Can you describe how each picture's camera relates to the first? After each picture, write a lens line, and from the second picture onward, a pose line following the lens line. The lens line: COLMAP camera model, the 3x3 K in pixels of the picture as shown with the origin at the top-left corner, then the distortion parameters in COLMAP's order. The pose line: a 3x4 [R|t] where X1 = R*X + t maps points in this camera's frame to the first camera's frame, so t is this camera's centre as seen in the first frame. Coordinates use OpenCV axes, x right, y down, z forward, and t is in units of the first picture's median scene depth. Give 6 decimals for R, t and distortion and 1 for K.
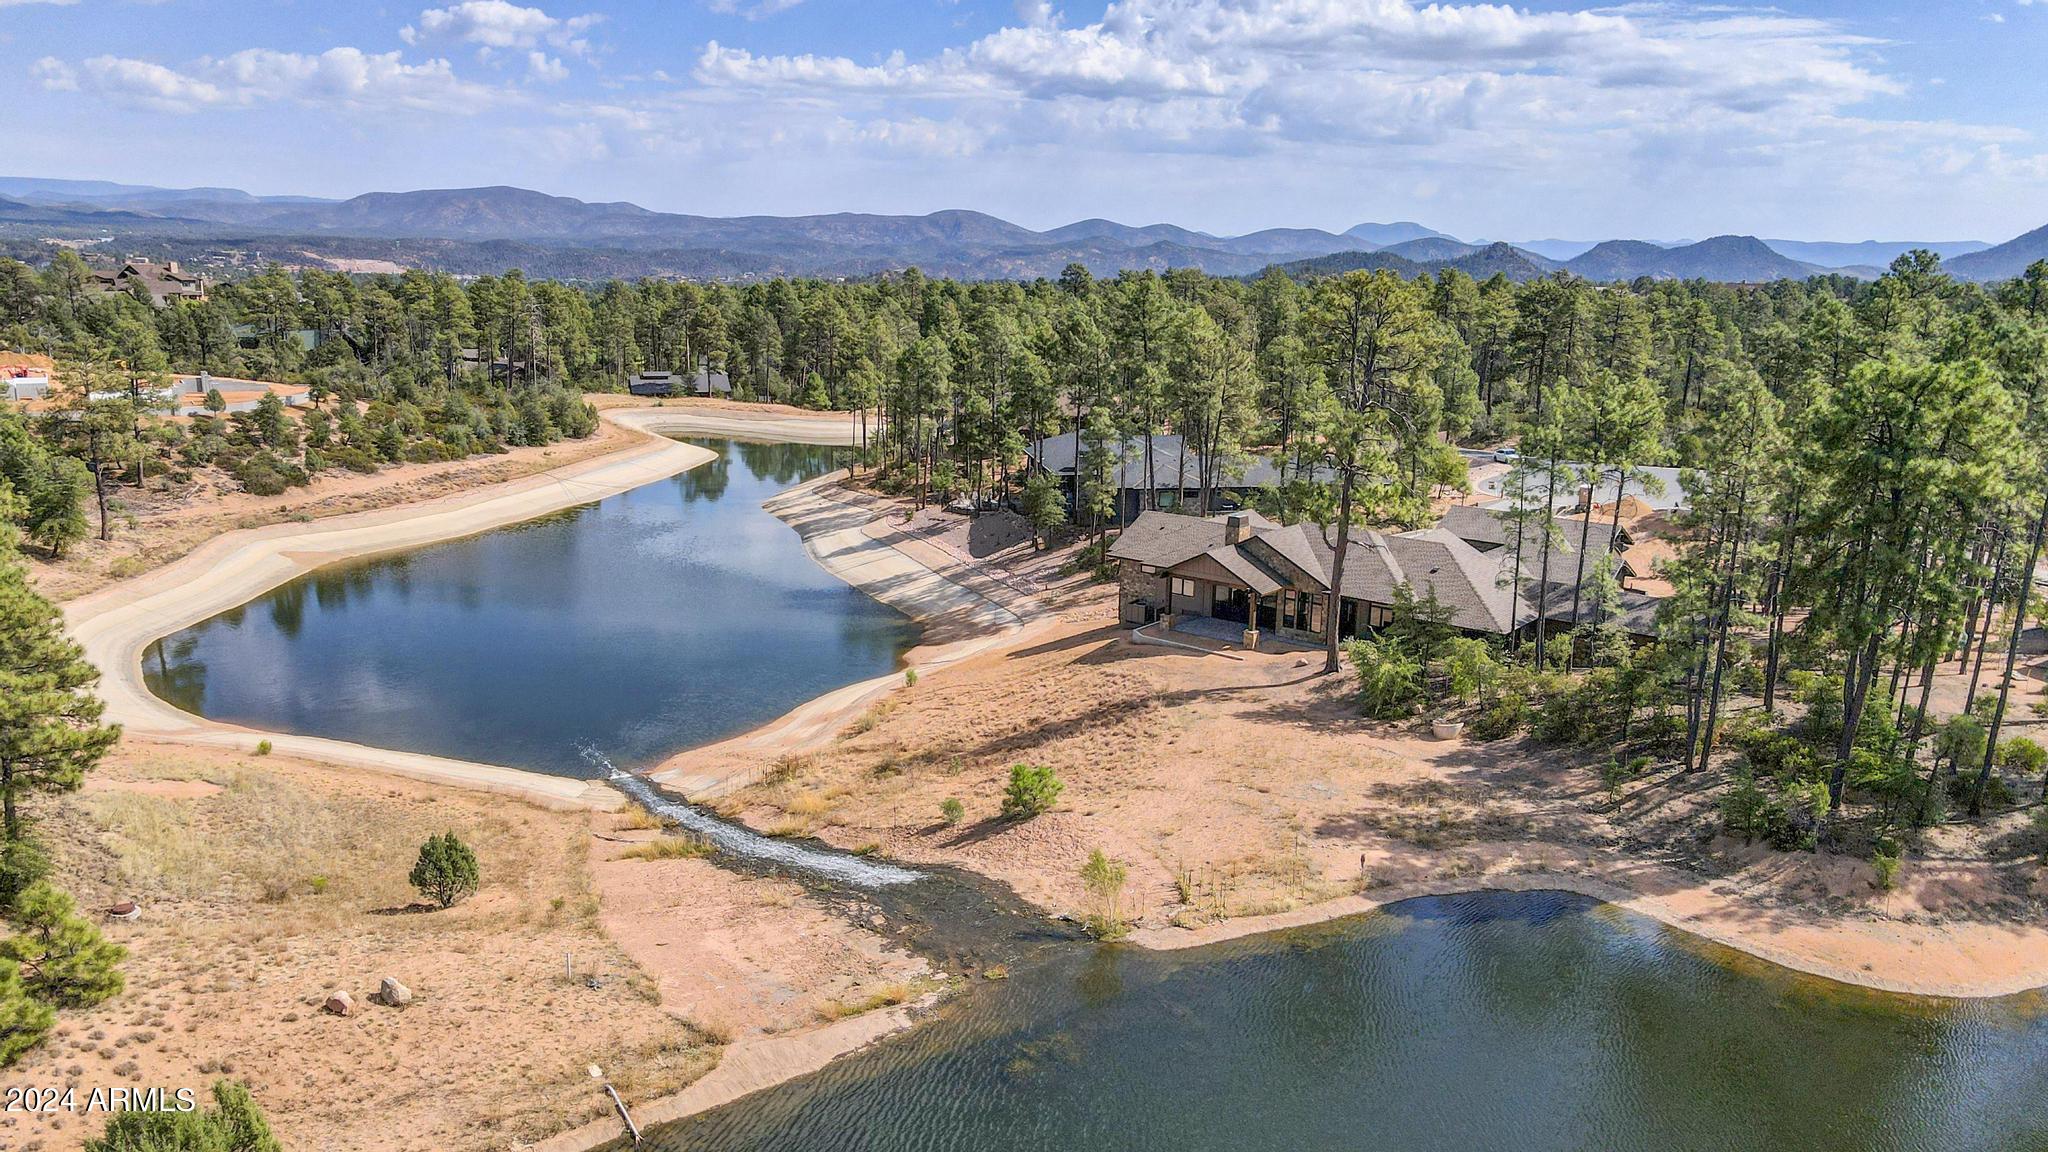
lens RADIAL K [[1526.1, 0, 1024.0], [0, 1526.1, 576.0], [0, 0, 1]] dist [0.034432, 0.004689]
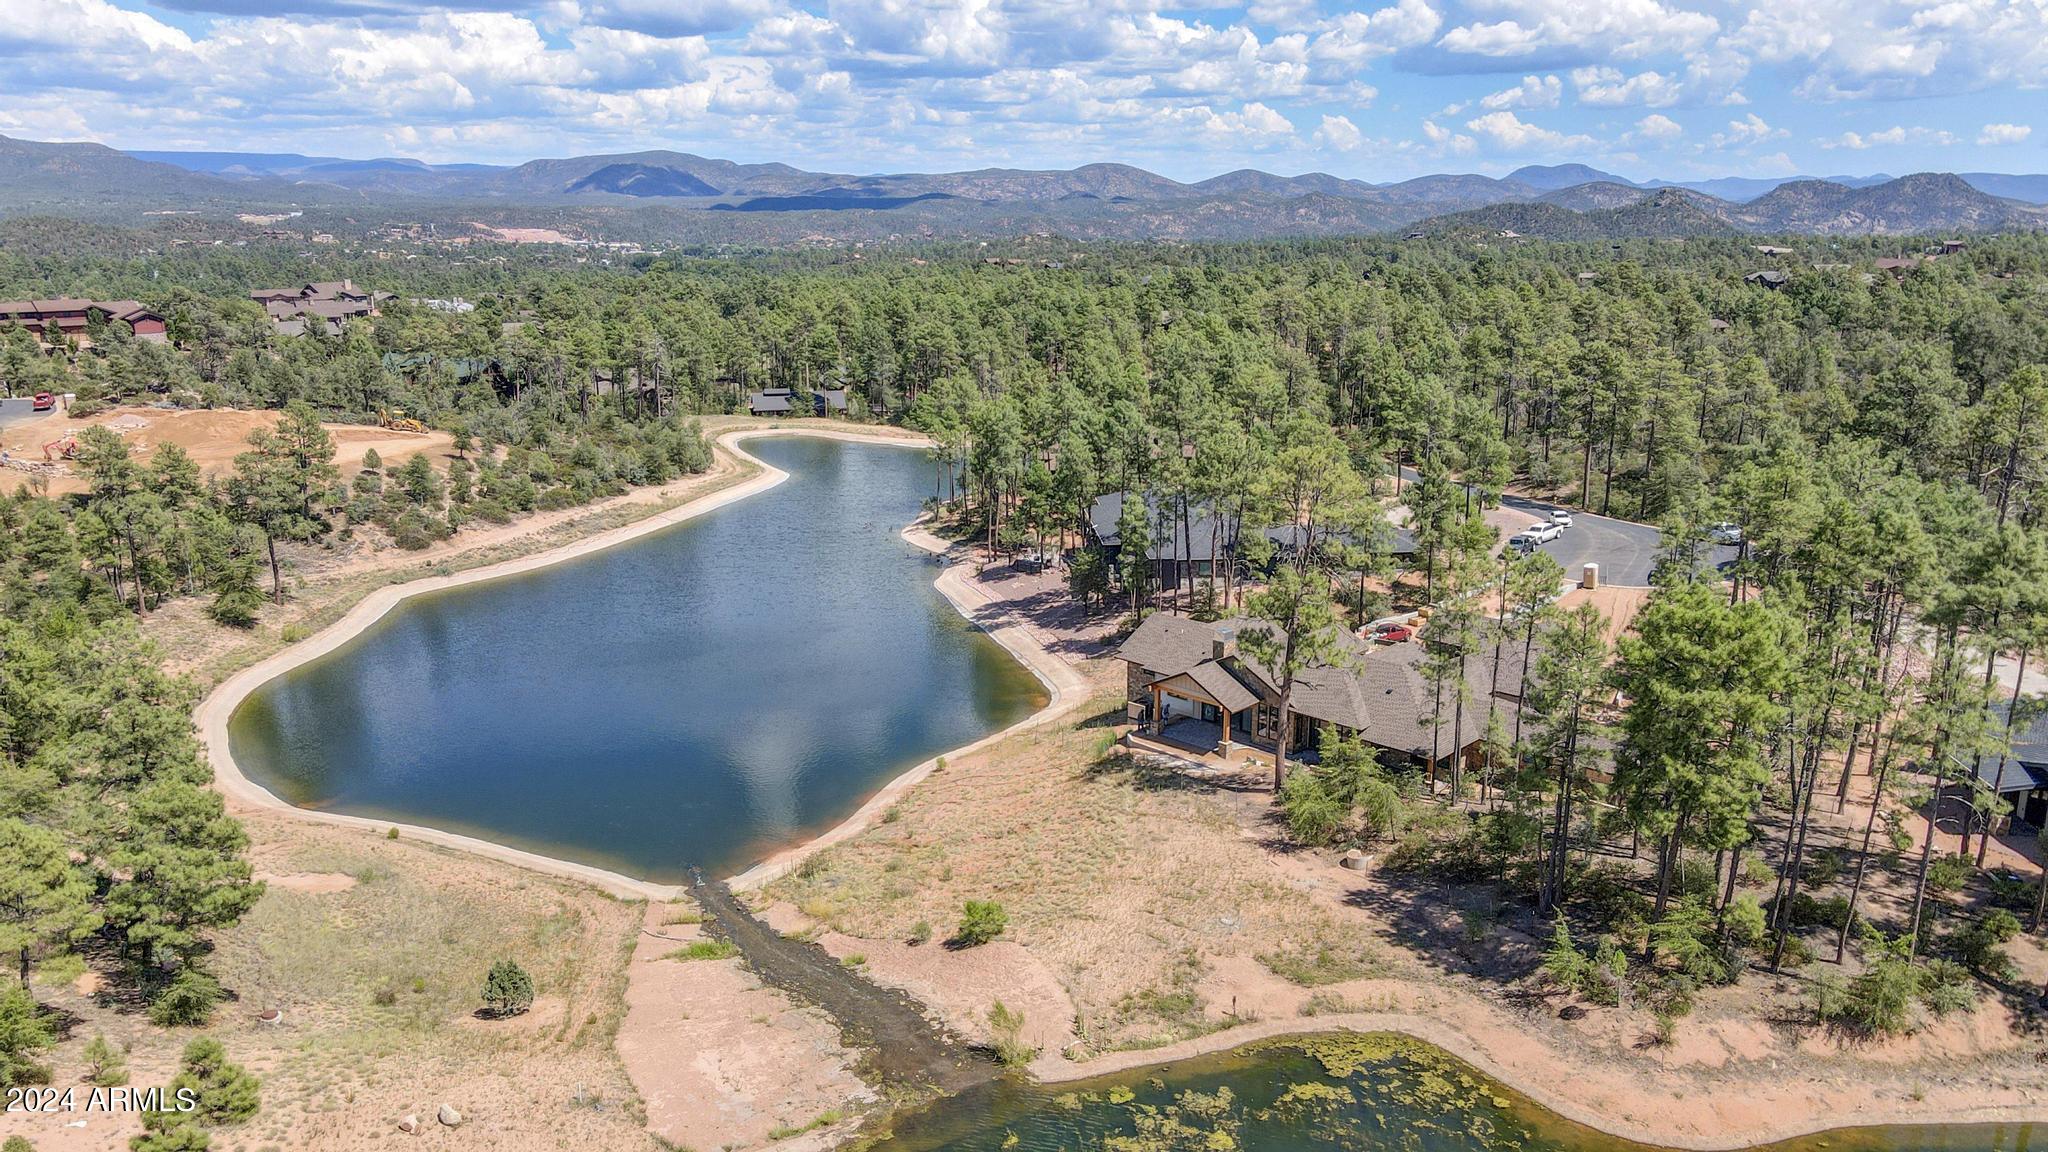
lens RADIAL K [[1526.1, 0, 1024.0], [0, 1526.1, 576.0], [0, 0, 1]] dist [0.034432, 0.004689]
pose [[0.995397, 0.007379, -0.095548, 0.124212], [-0.004561, 0.999549, 0.029678, -0.138956], [0.095724, -0.029106, 0.994982, -0.162433]]
